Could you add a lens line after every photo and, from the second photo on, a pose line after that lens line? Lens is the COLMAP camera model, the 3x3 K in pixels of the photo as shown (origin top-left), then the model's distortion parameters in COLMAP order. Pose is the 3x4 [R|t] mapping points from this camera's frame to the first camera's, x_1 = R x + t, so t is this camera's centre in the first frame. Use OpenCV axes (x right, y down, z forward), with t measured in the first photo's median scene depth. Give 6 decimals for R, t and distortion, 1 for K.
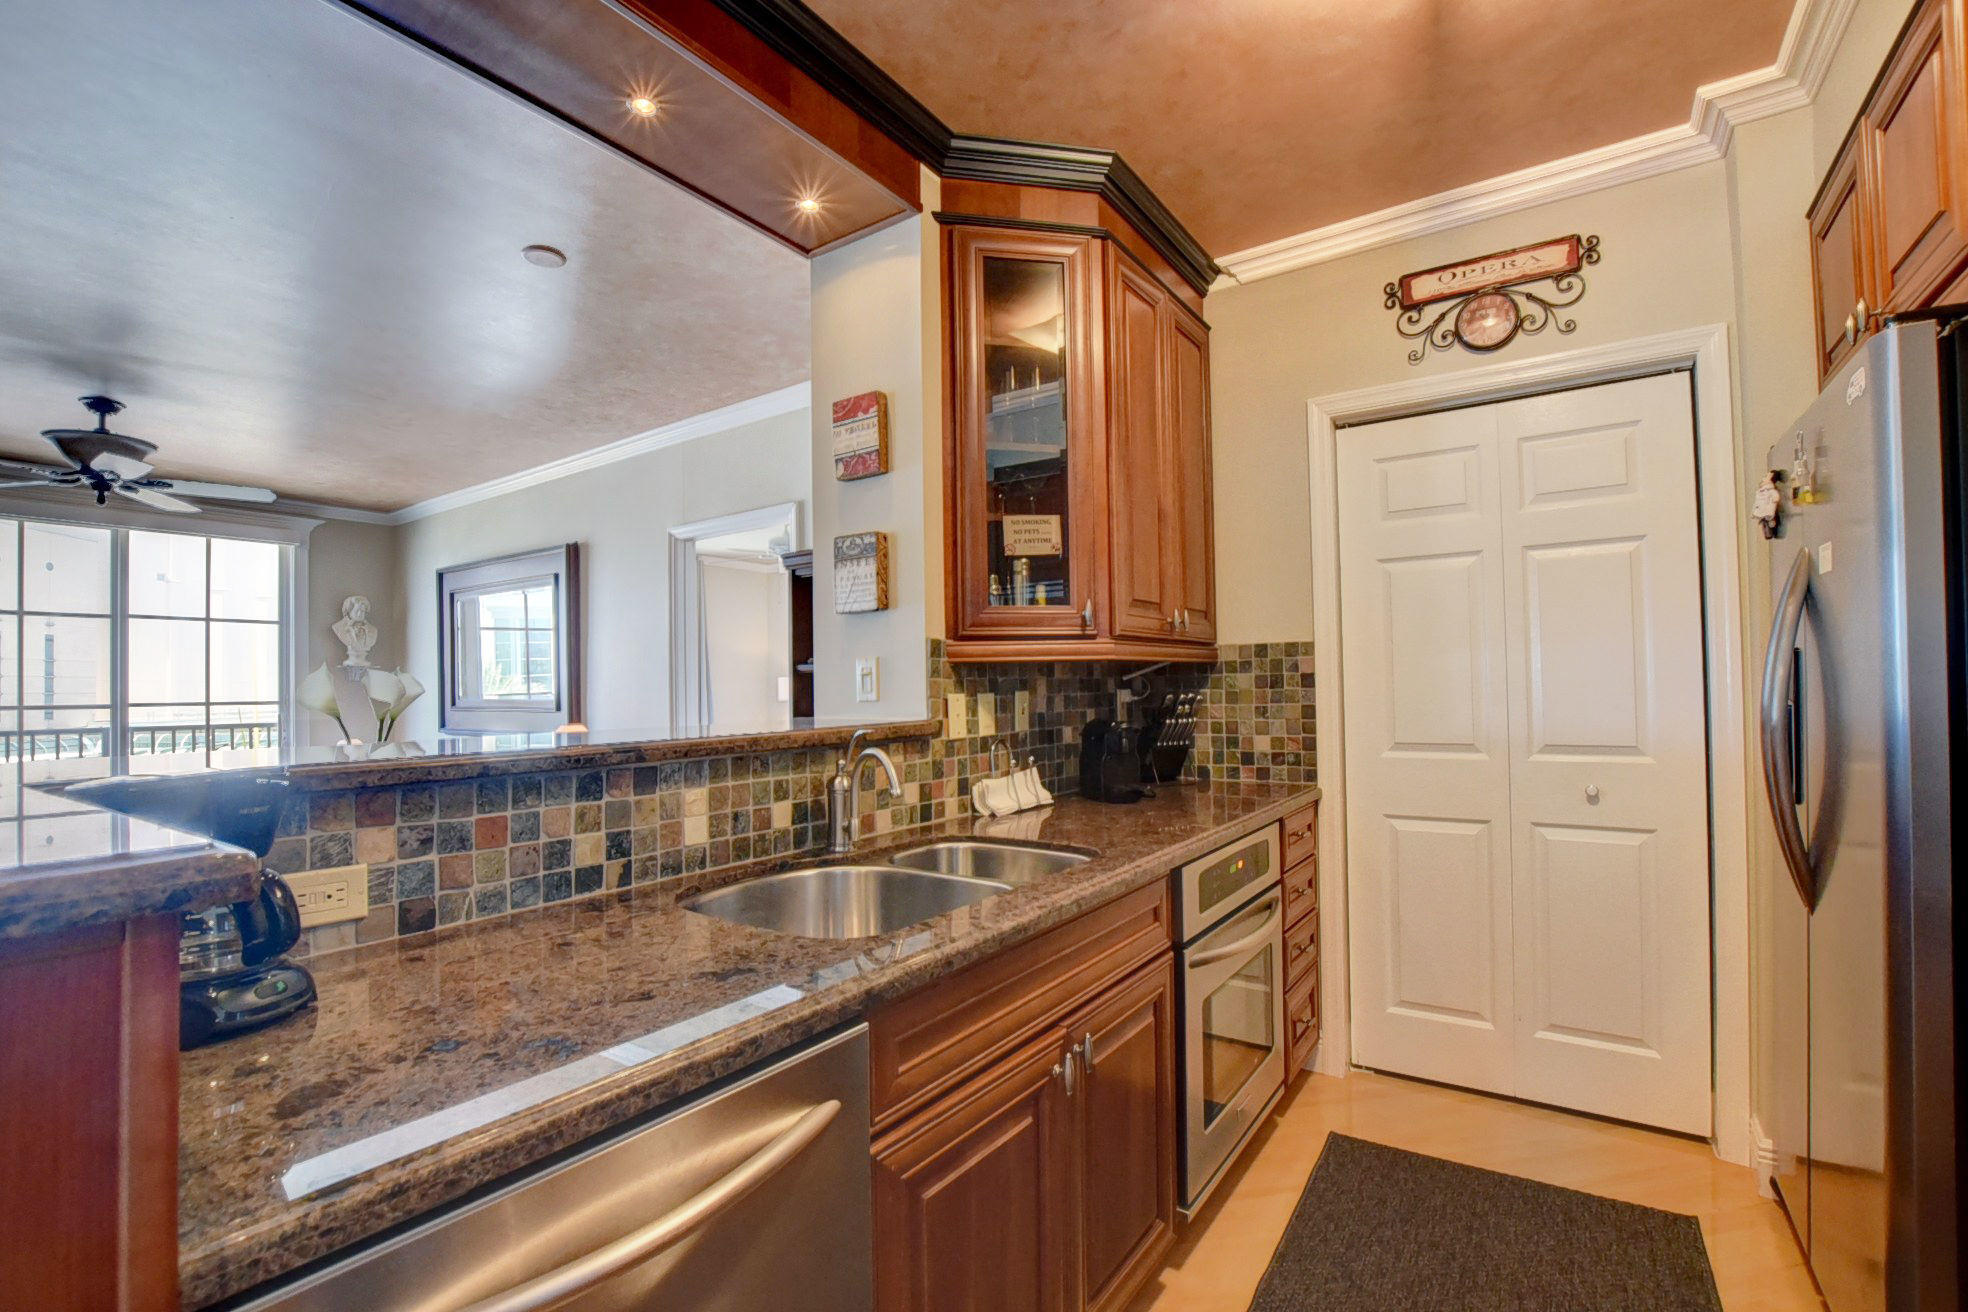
lens RADIAL K [[869.9, 0, 989.6], [0, 869.9, 668.6], [0, 0, 1]] dist [-0.037834, 0.006636]
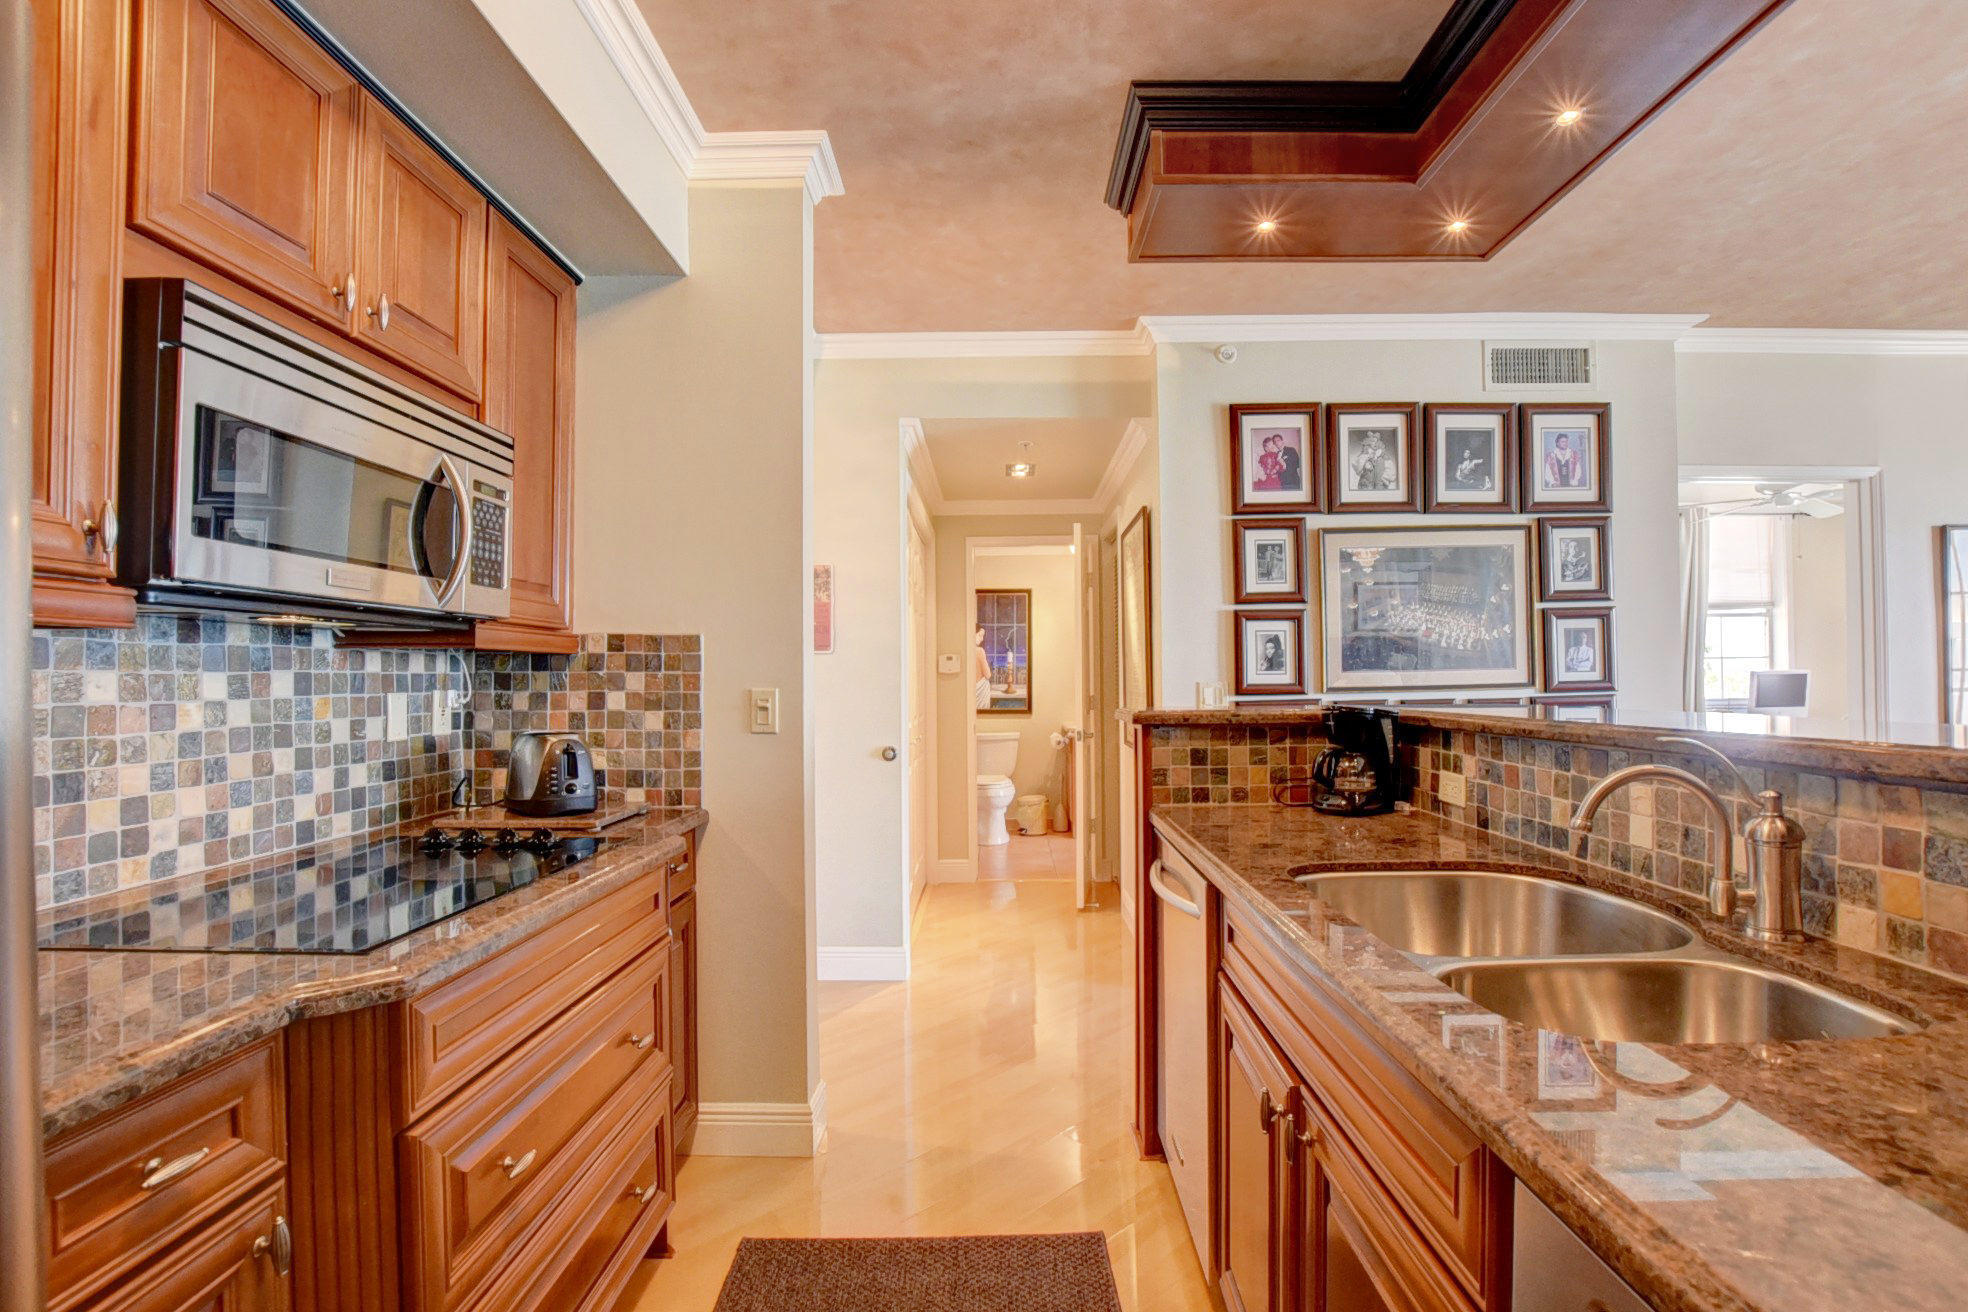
lens RADIAL K [[869.9, 0, 993.0], [0, 869.9, 665.2], [0, 0, 1]] dist [-0.037834, 0.006636]
pose [[-0.830288, 0.014824, -0.557138, 0.451160], [0.034011, 0.999131, -0.024101, 0.009685], [0.556297, -0.038960, -0.830070, 0.879530]]
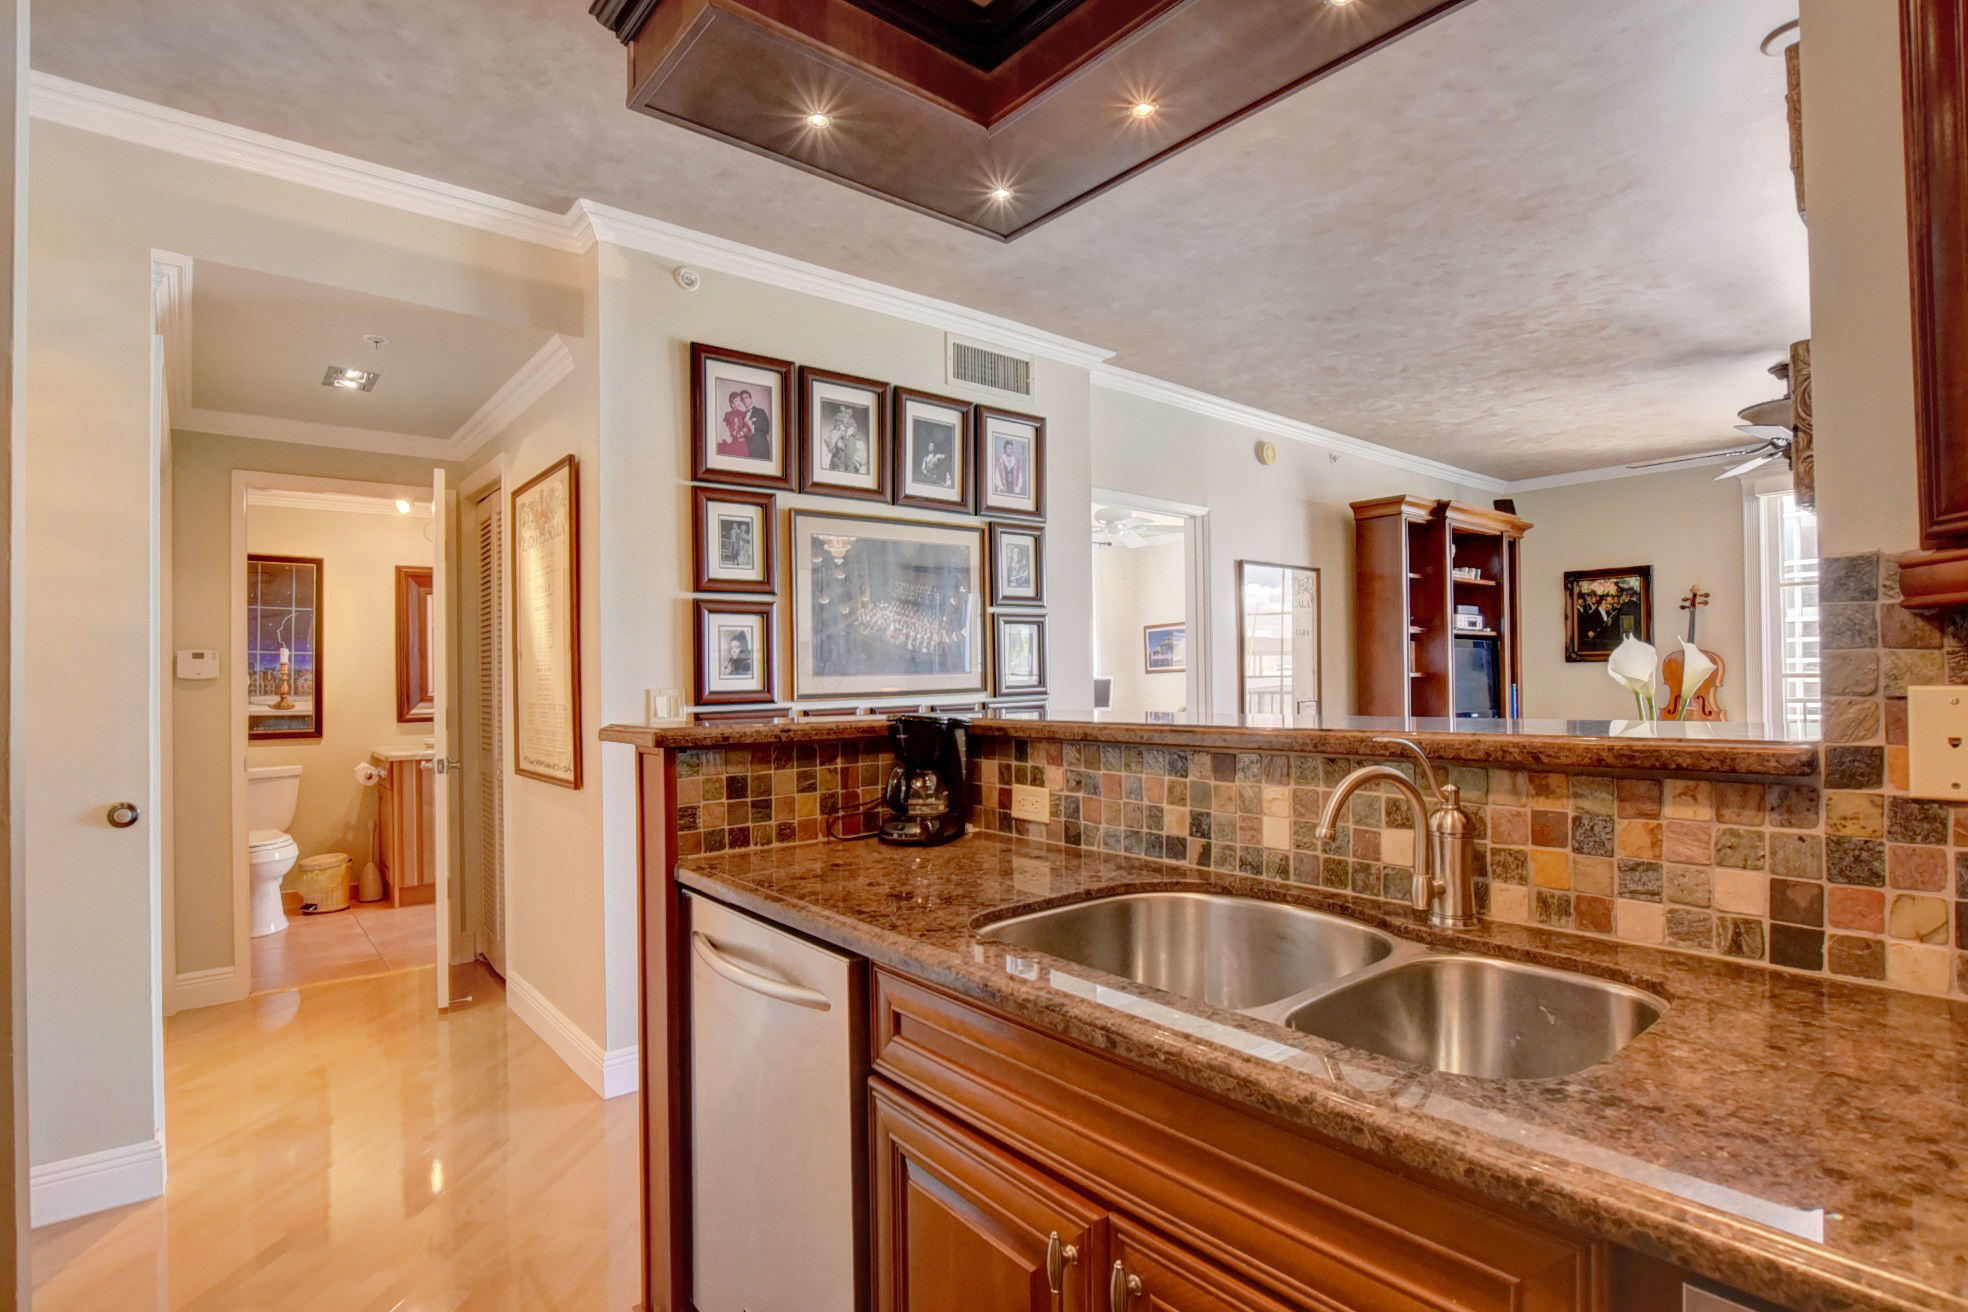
lens RADIAL K [[974.3, 0, 988.5], [0, 974.3, 666.9], [0, 0, 1]] dist [-0.031374, 0.005756]
pose [[-0.273101, 0.007707, -0.961955, 0.451975], [0.036881, 0.999317, -0.002464, 0.005180], [0.961278, -0.036151, -0.273198, 0.641592]]
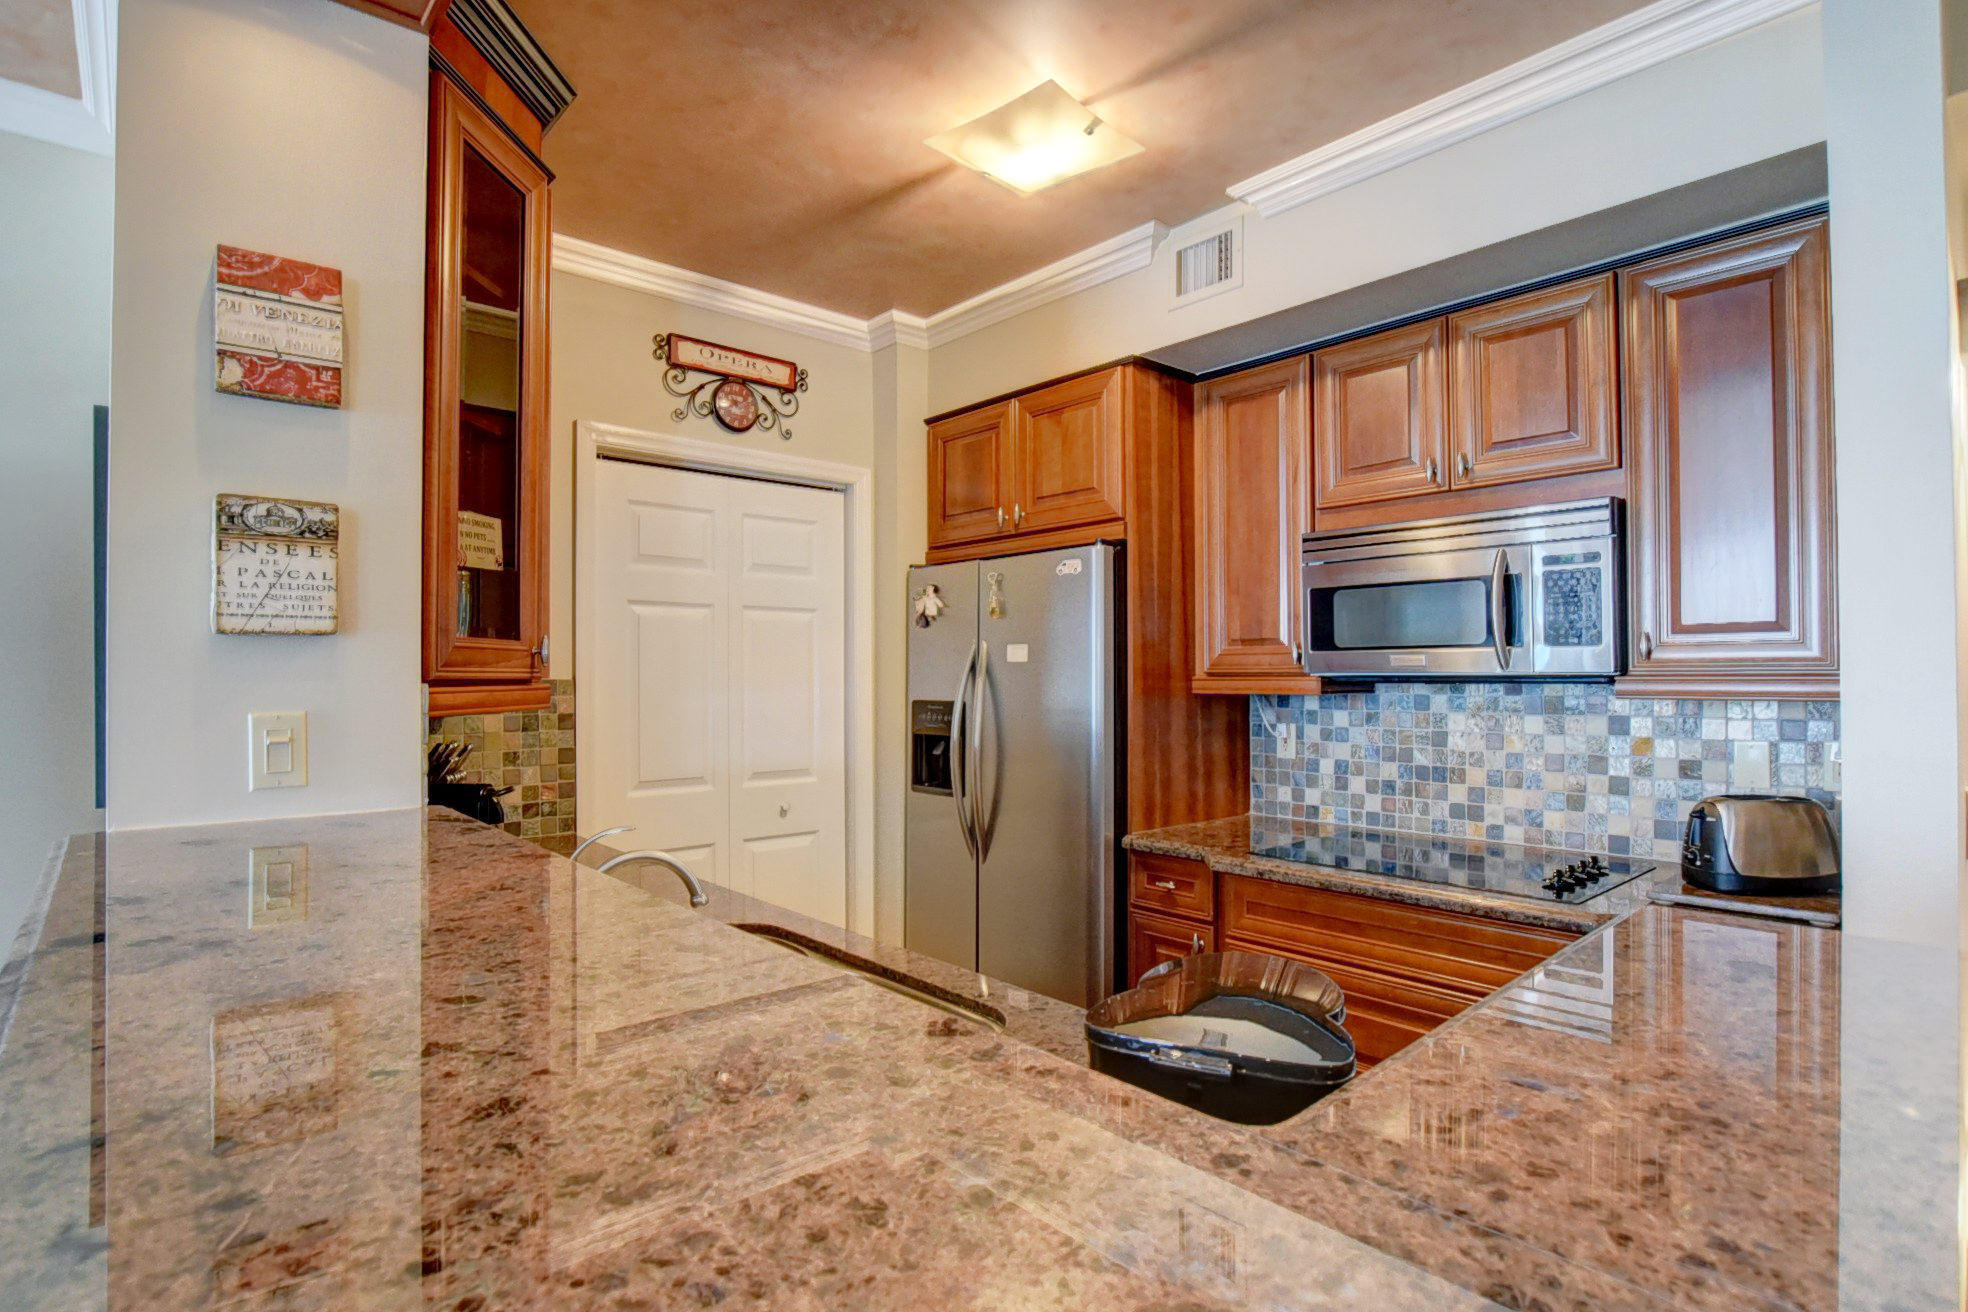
lens RADIAL K [[974.3, 0, 990.3], [0, 974.3, 670.4], [0, 0, 1]] dist [-0.031374, 0.005756]
pose [[0.236189, 0.023081, 0.971433, -0.604199], [-0.021897, 0.999590, -0.018426, -0.036516], [-0.971460, -0.016920, 0.236597, 0.361054]]
